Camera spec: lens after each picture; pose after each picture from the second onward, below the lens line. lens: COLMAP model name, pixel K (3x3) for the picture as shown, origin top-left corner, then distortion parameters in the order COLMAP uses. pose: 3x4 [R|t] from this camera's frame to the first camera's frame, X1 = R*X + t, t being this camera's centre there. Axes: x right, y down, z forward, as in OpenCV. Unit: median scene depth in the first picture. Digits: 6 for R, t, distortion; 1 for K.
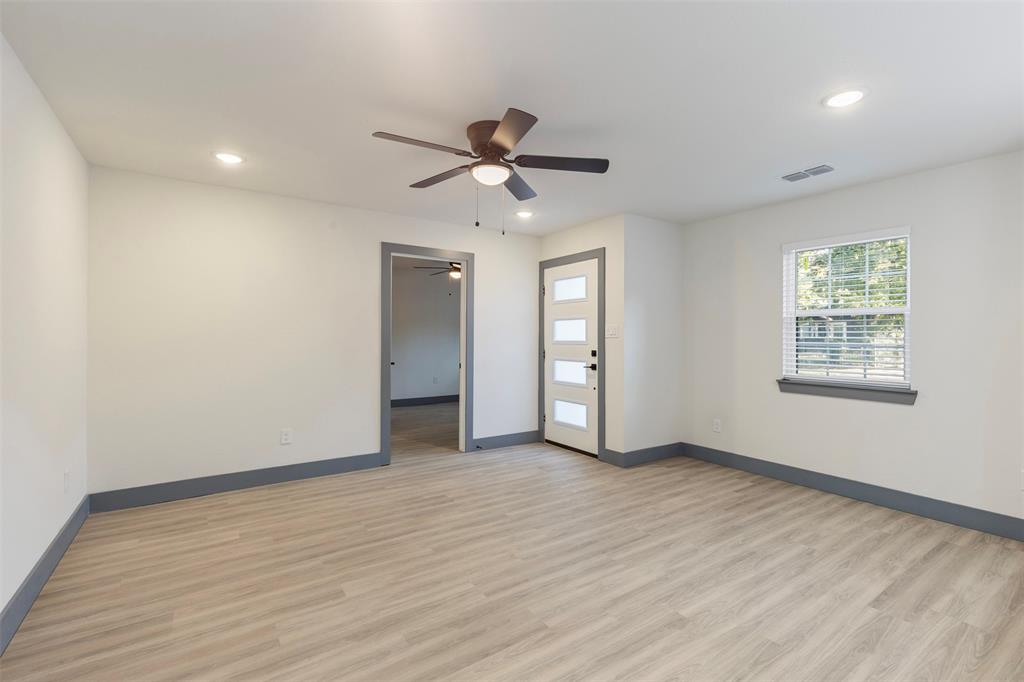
lens RADIAL K [[462.3, 0, 509.9], [0, 462.3, 337.0], [0, 0, 1]] dist [0.005547, 0.000472]
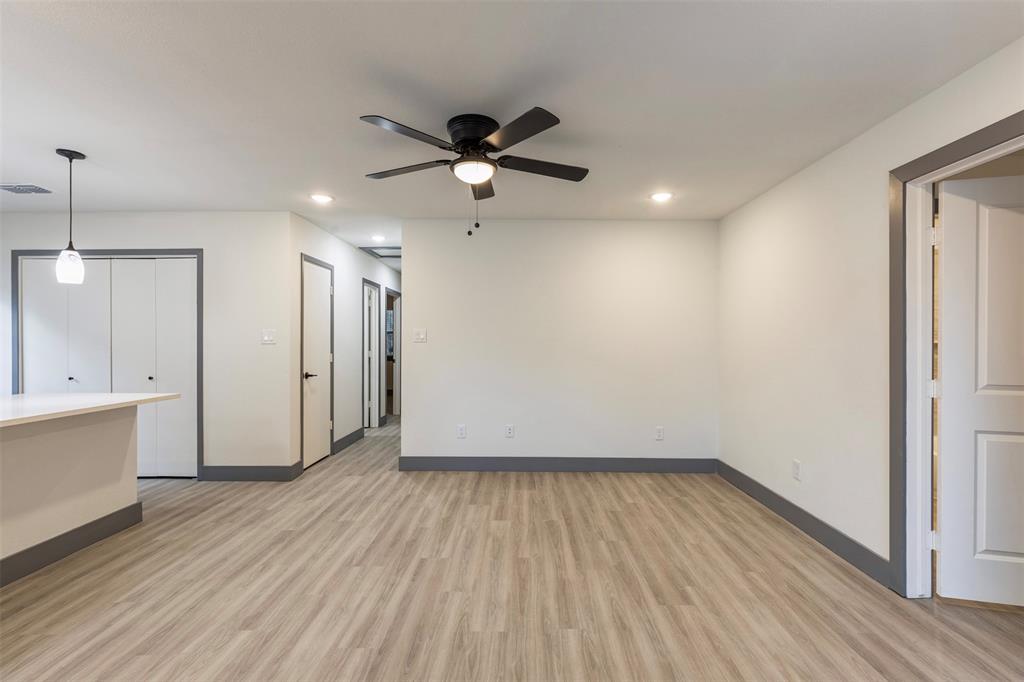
lens RADIAL K [[462.3, 0, 506.9], [0, 462.3, 341.9], [0, 0, 1]] dist [0.005547, 0.000472]
pose [[-0.581446, -0.004088, -0.813575, 0.620256], [-0.008475, 0.999964, 0.001032, 0.004374], [0.813541, 0.007495, -0.581460, 1.466011]]
